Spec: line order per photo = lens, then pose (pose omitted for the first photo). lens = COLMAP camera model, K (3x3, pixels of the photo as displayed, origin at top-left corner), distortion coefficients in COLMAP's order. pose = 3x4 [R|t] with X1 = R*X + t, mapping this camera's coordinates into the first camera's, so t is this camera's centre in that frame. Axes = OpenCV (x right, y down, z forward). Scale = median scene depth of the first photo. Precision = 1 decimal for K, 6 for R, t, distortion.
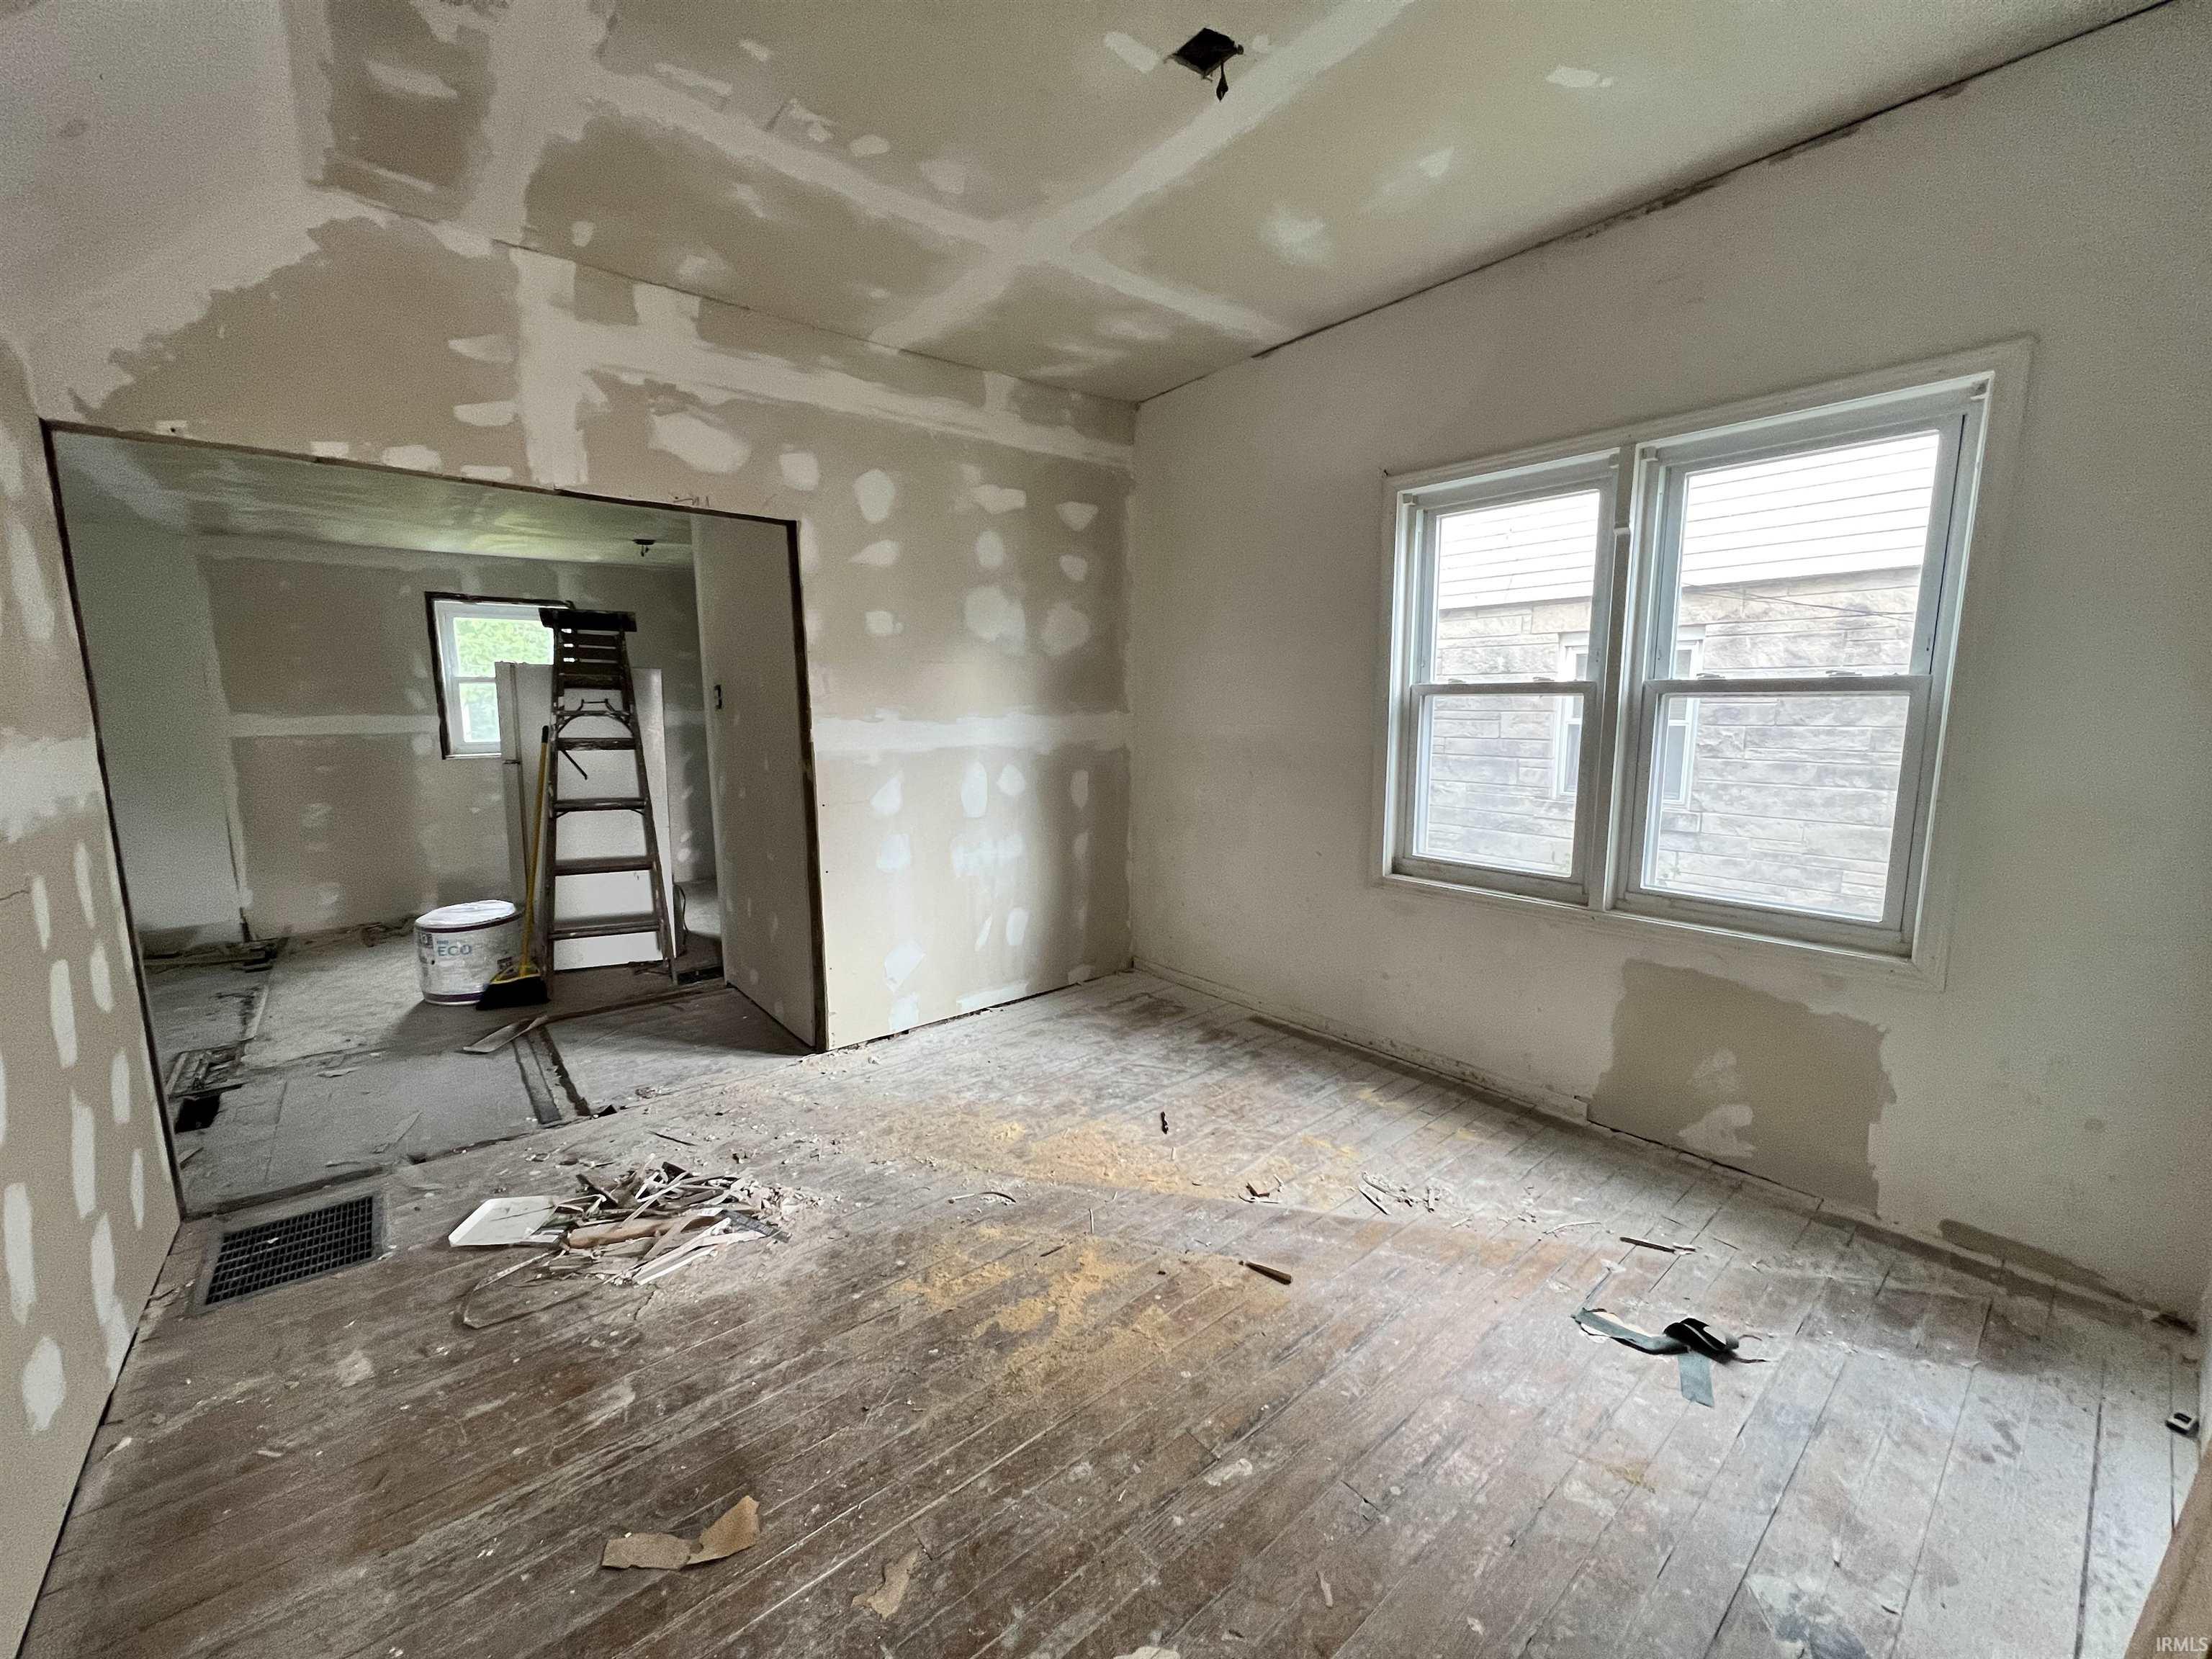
lens RADIAL K [[880.5, 0, 1100.4], [0, 880.5, 828.3], [0, 0, 1]] dist [0.001708, 0.000502]
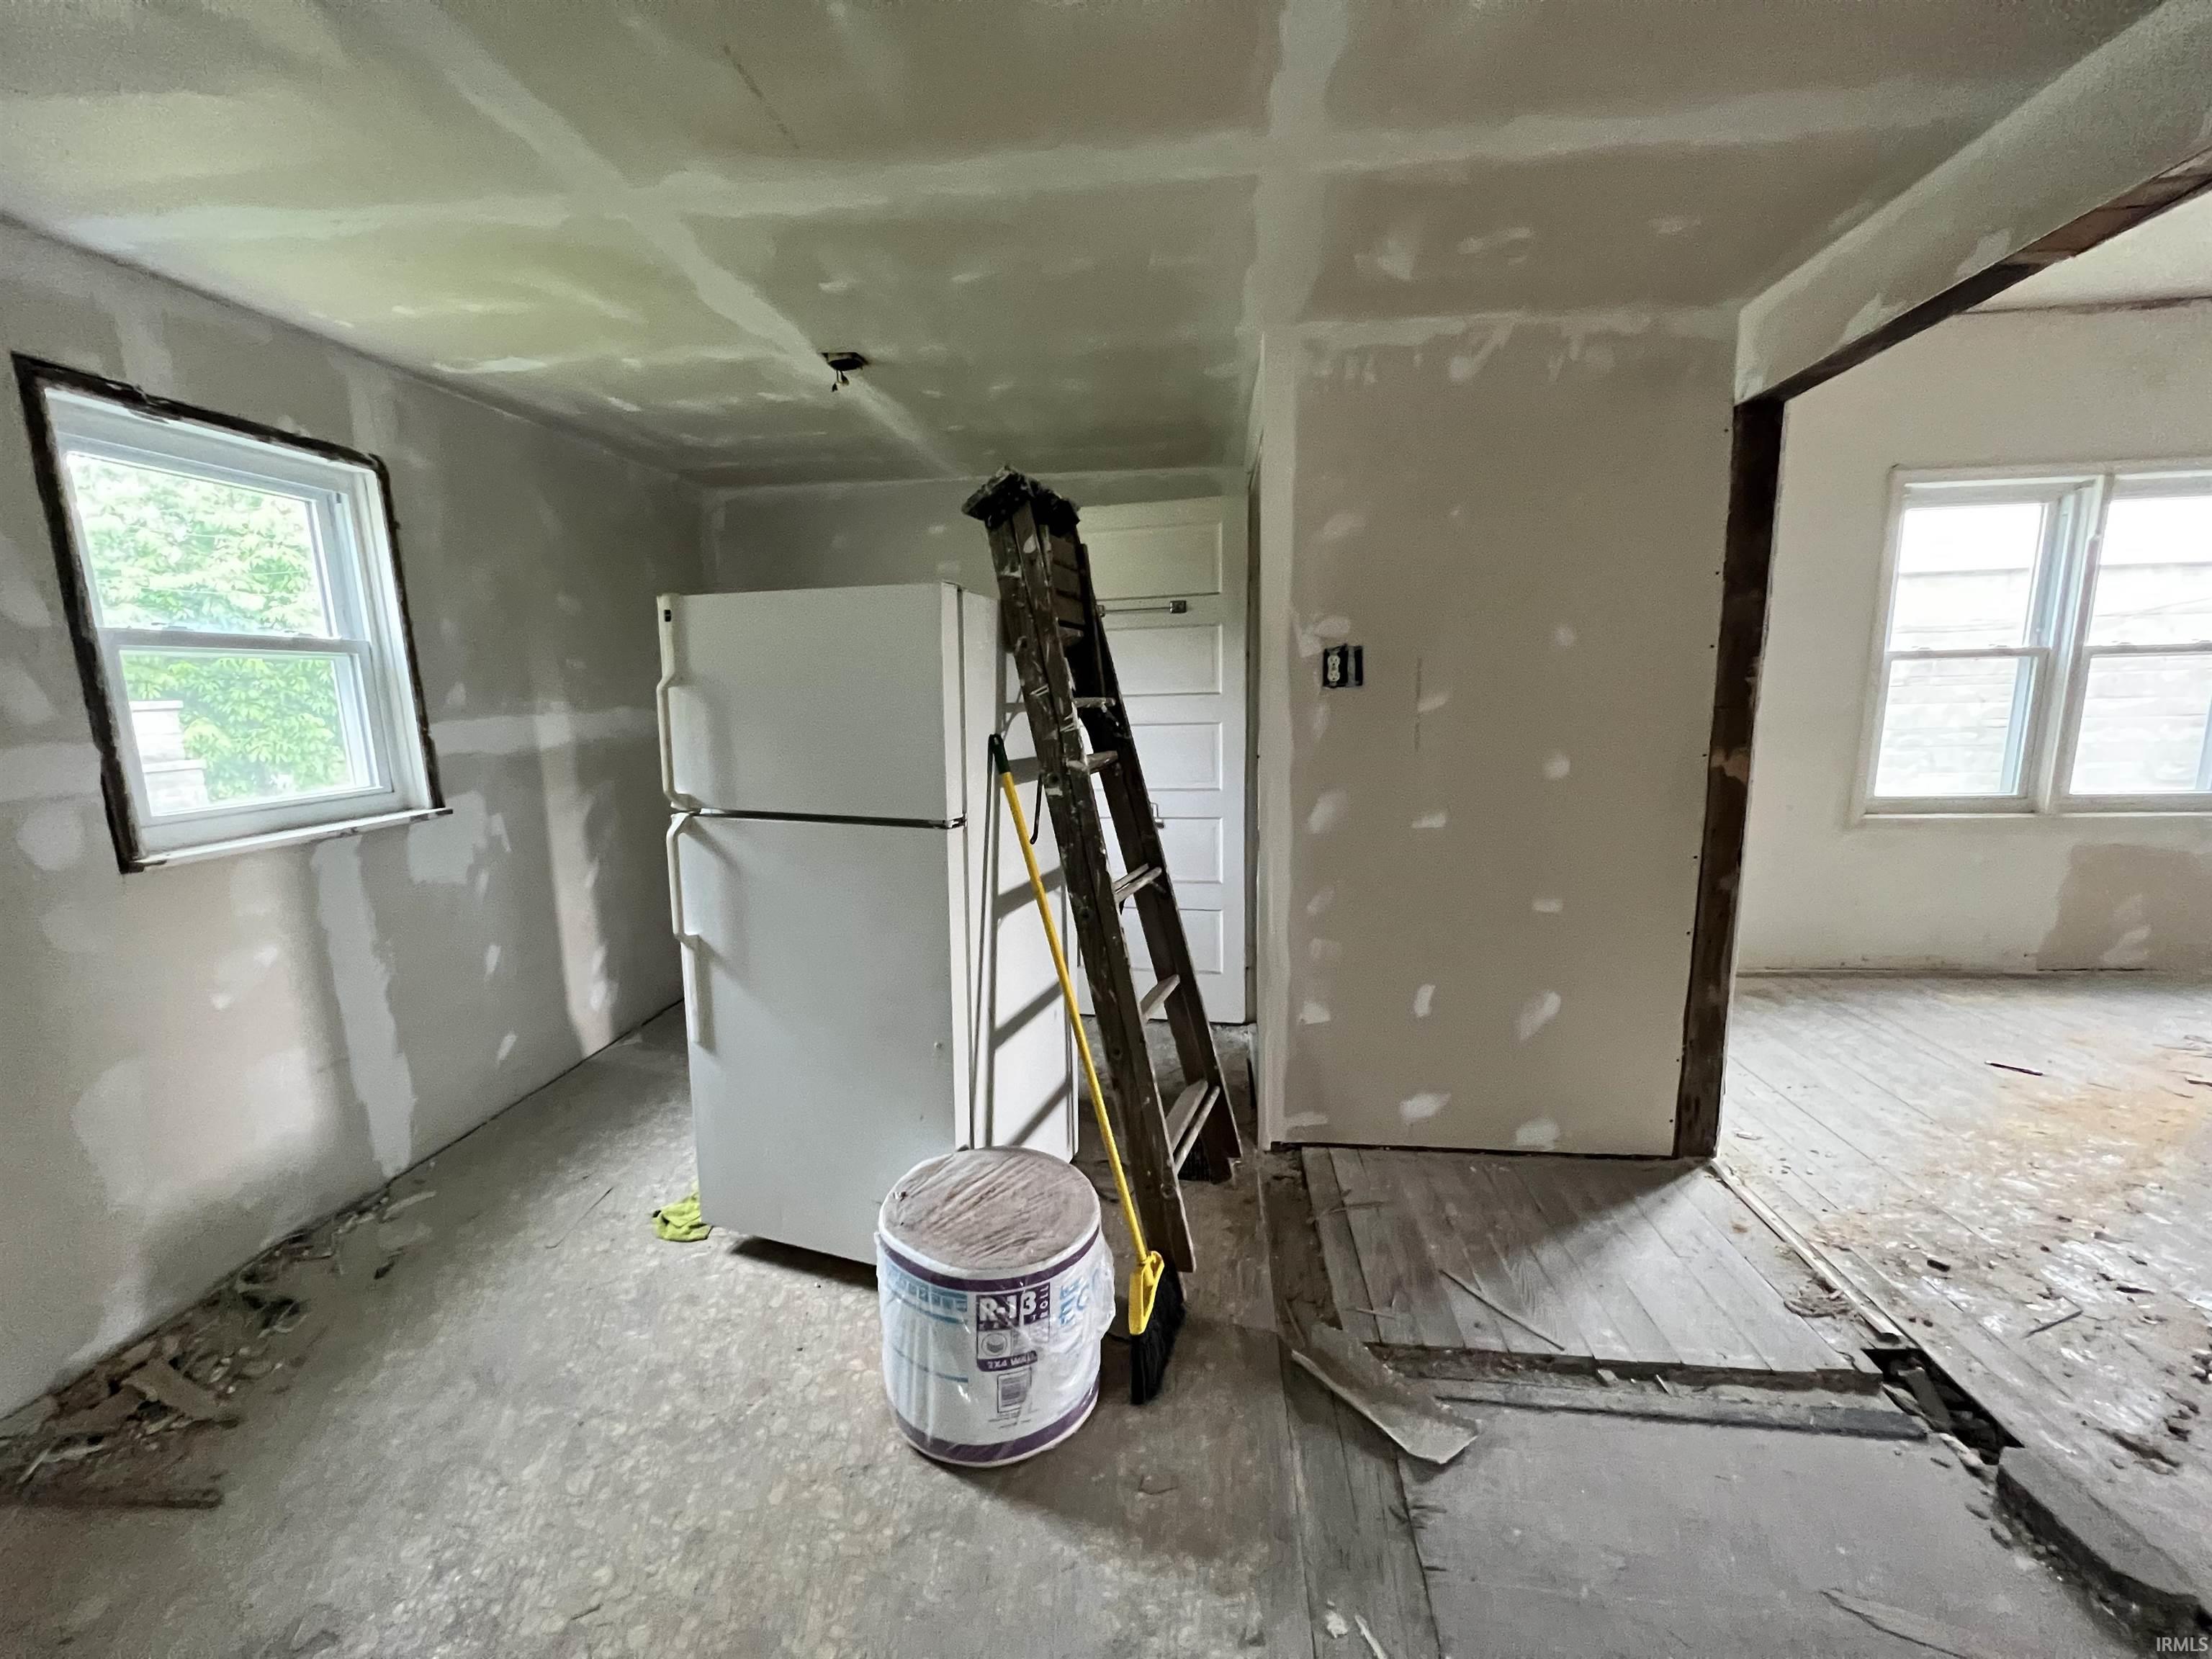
lens RADIAL K [[880.5, 0, 1103.3], [0, 880.5, 826.6], [0, 0, 1]] dist [0.001708, 0.000502]
pose [[0.716825, -0.123015, 0.686316, -1.233370], [0.121528, 0.991290, 0.050748, -0.118020], [-0.686581, 0.047029, 0.725531, 0.873202]]
